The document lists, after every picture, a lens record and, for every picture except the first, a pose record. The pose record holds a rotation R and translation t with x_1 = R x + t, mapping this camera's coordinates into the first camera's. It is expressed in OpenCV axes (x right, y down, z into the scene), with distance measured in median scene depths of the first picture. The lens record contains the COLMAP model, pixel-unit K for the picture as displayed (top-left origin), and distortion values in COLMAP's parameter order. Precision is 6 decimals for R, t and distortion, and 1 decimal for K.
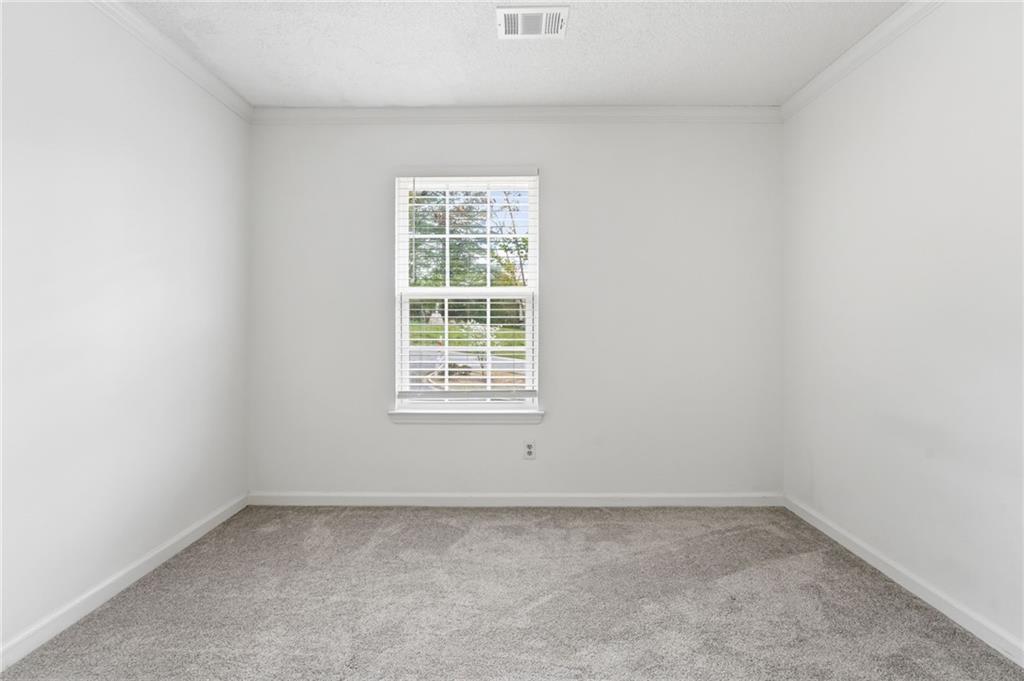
lens RADIAL K [[456.9, 0, 511.3], [0, 456.9, 320.7], [0, 0, 1]] dist [-0.002897, 0.000040]
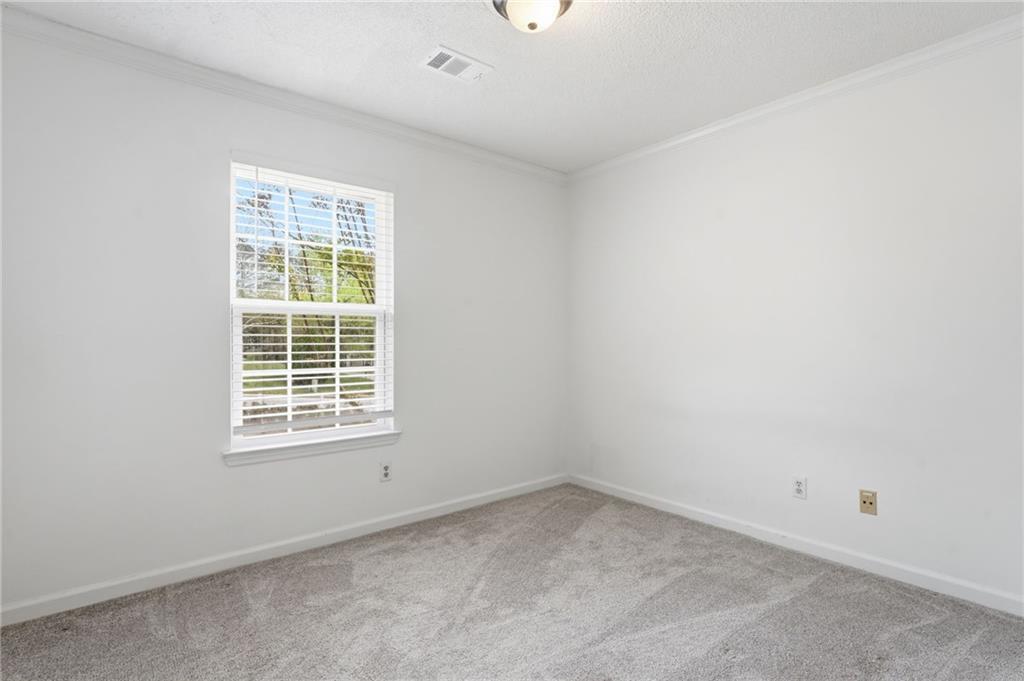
lens RADIAL K [[519.2, 0, 512.0], [0, 519.2, 340.5], [0, 0, 1]] dist [-0.001334, -0.000158]
pose [[0.758592, 0.000296, 0.651566, -0.505803], [-0.000674, 1.000000, 0.000330, 0.001695], [-0.651565, -0.000689, 0.758592, -0.019673]]
